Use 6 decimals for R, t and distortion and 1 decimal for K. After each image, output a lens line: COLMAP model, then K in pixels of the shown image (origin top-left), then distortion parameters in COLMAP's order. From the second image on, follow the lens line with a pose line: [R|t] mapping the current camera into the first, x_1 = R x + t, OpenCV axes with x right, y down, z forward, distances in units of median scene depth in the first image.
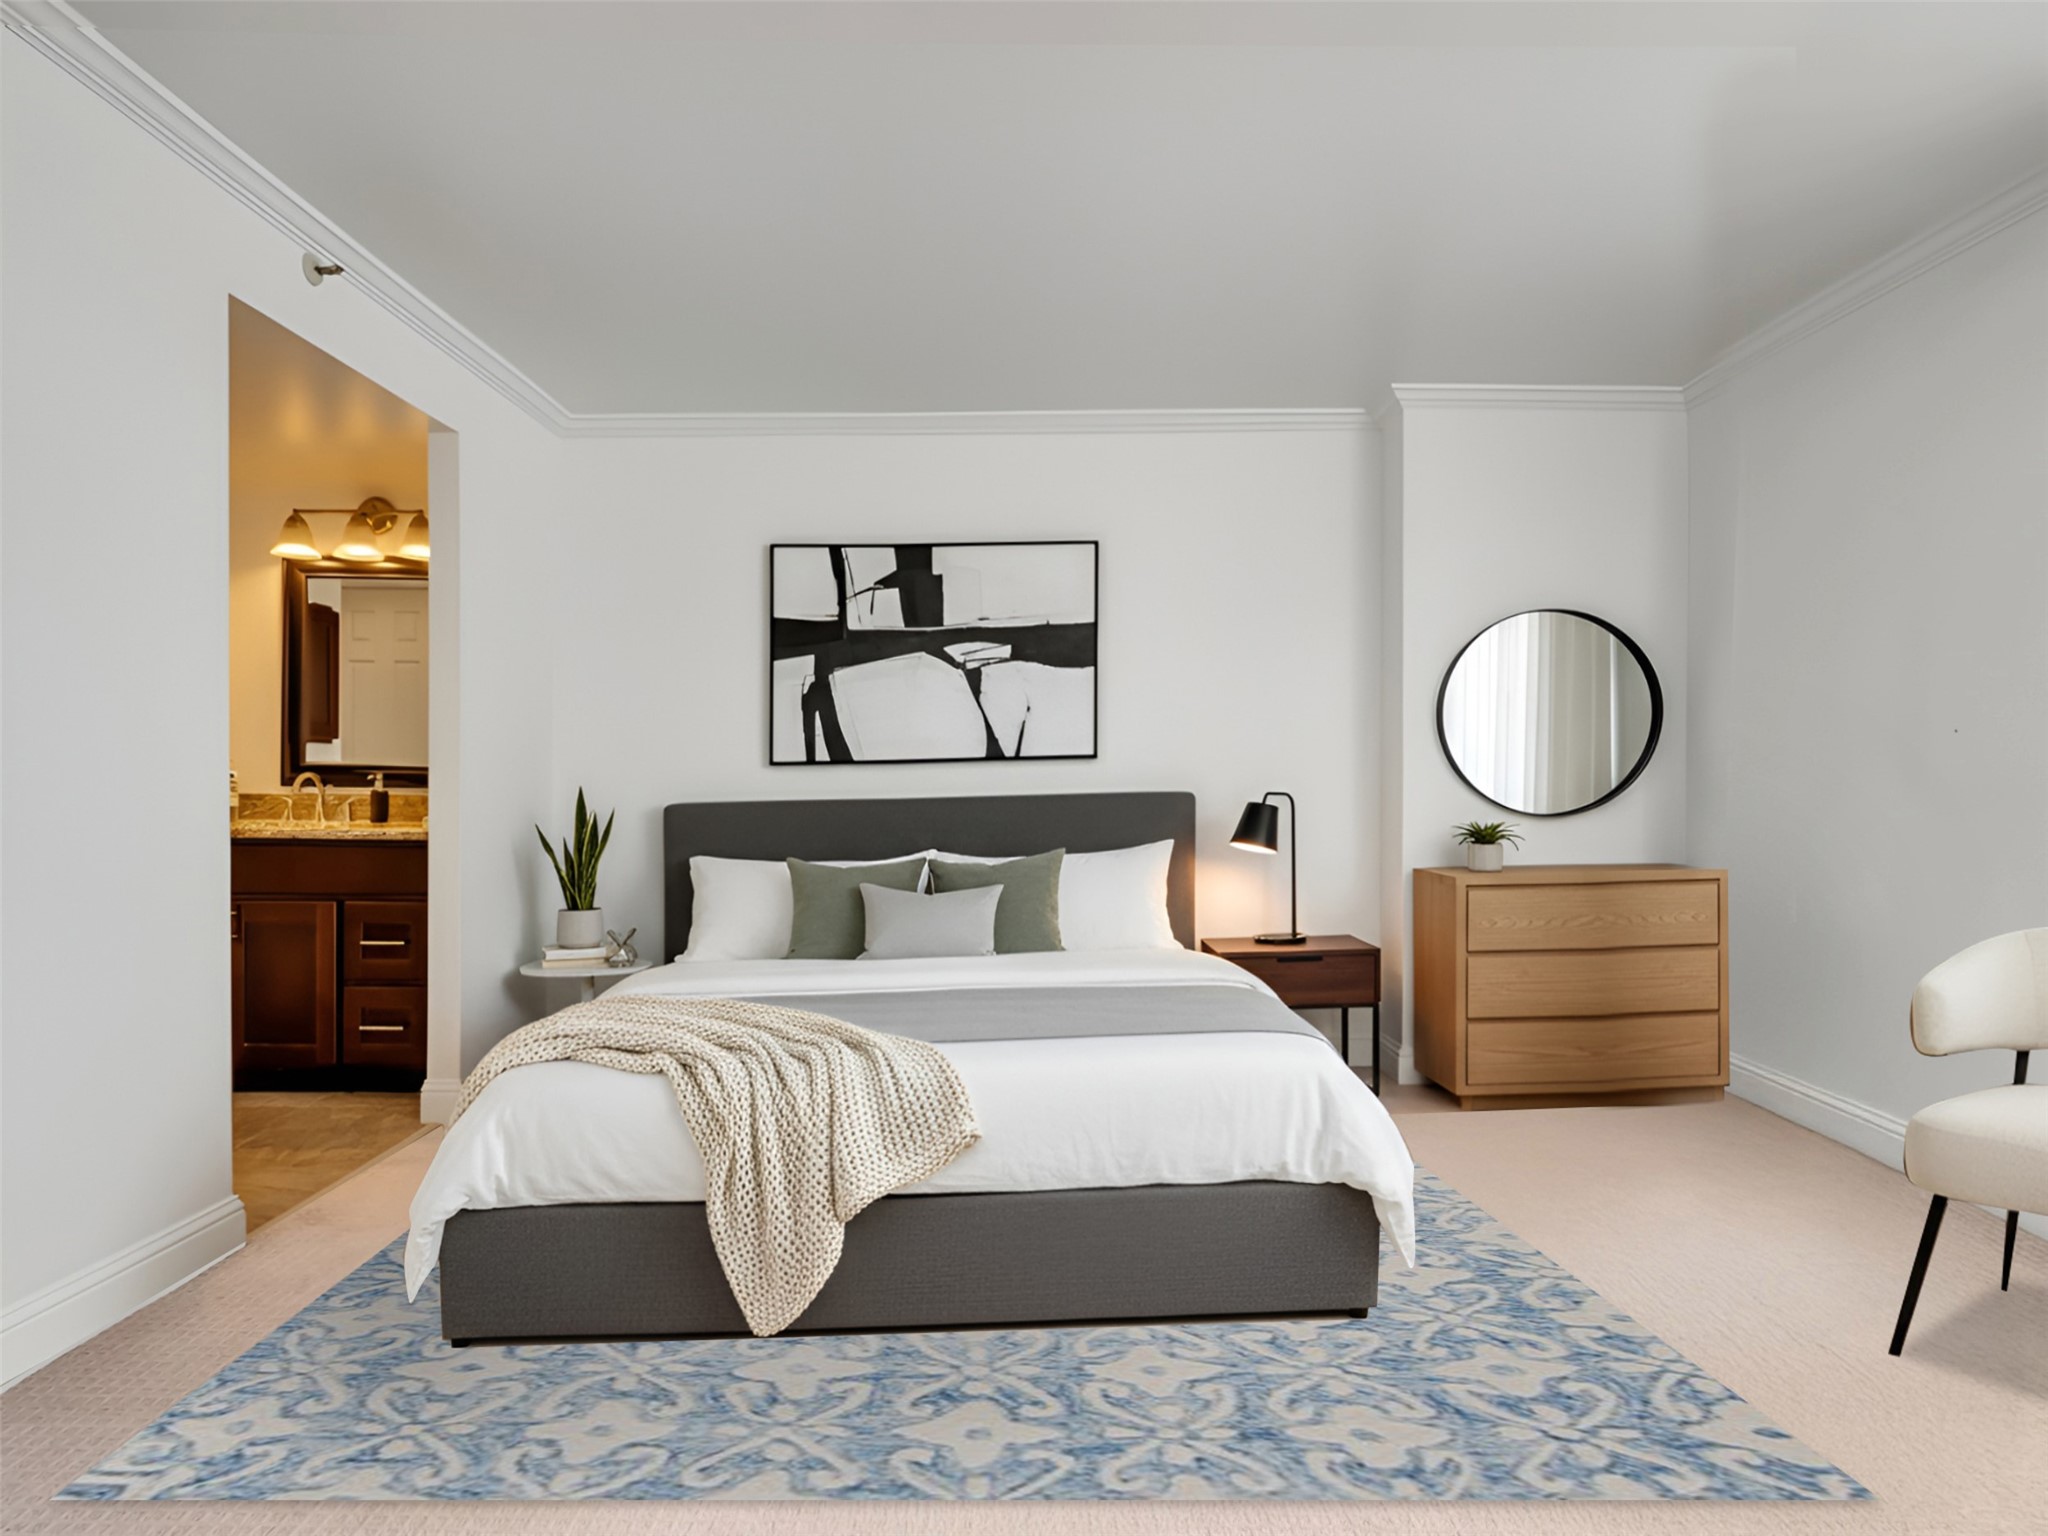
lens RADIAL K [[1051.4, 0, 1021.8], [0, 1051.4, 772.1], [0, 0, 1]] dist [-0.013860, -0.000089]
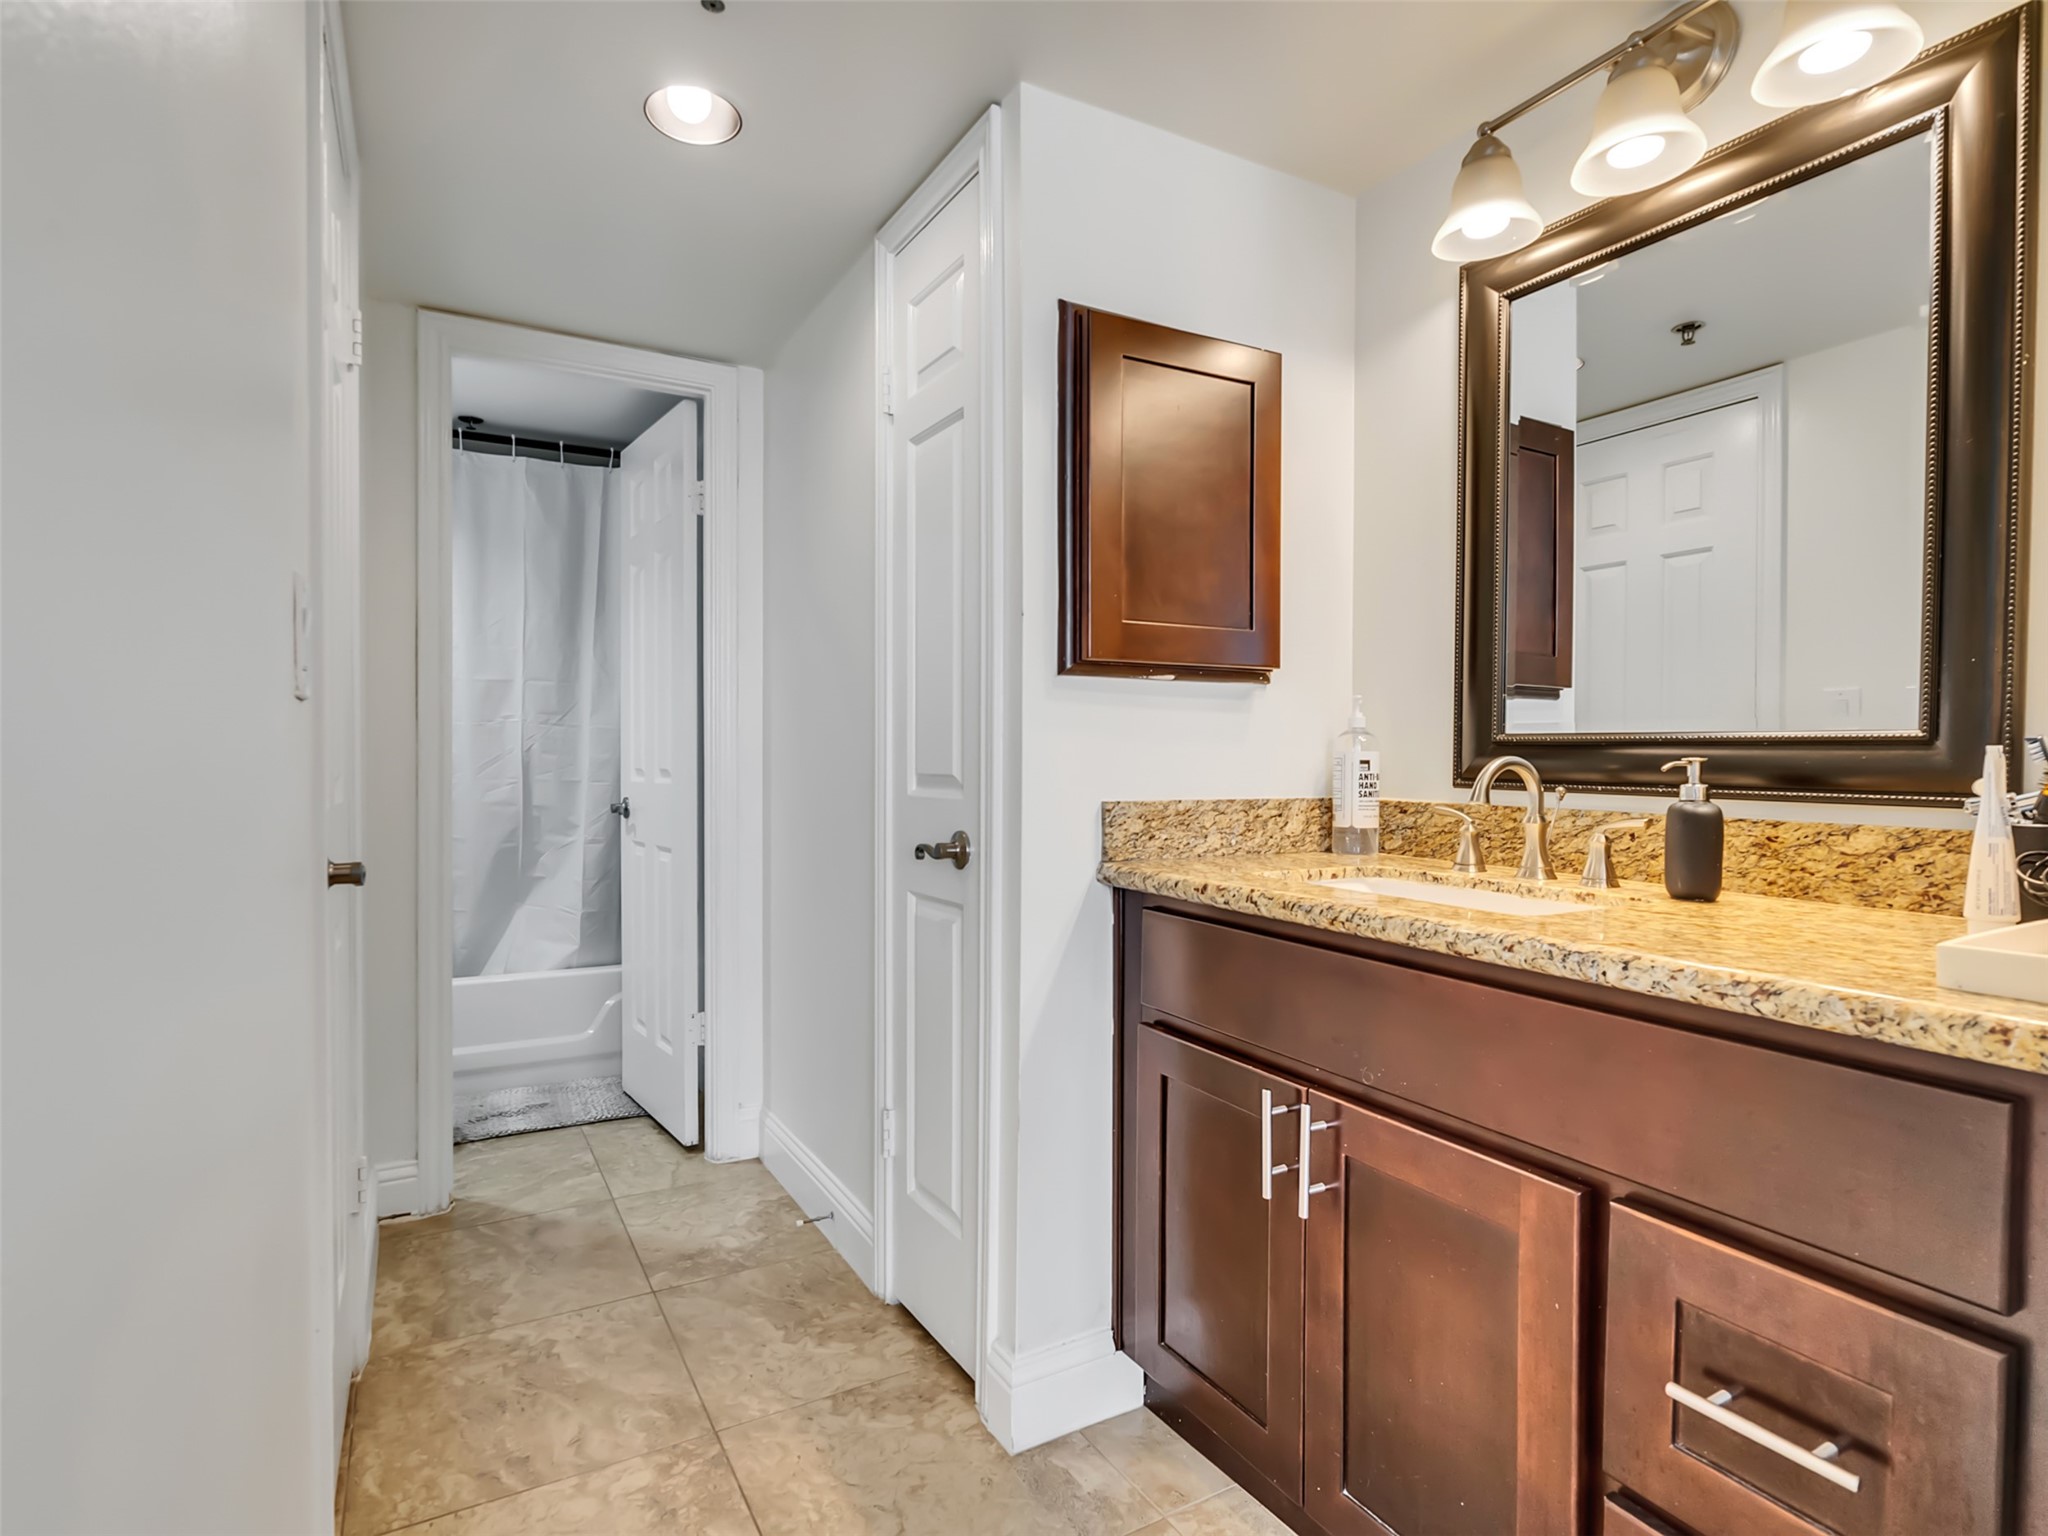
lens RADIAL K [[1051.4, 0, 1019.5], [0, 1051.4, 773.6], [0, 0, 1]] dist [-0.013860, -0.000089]
pose [[0.499368, 0.012474, -0.866300, -0.420653], [-0.006800, 0.999922, 0.010479, 0.004606], [0.866363, 0.000658, 0.499414, 0.625733]]
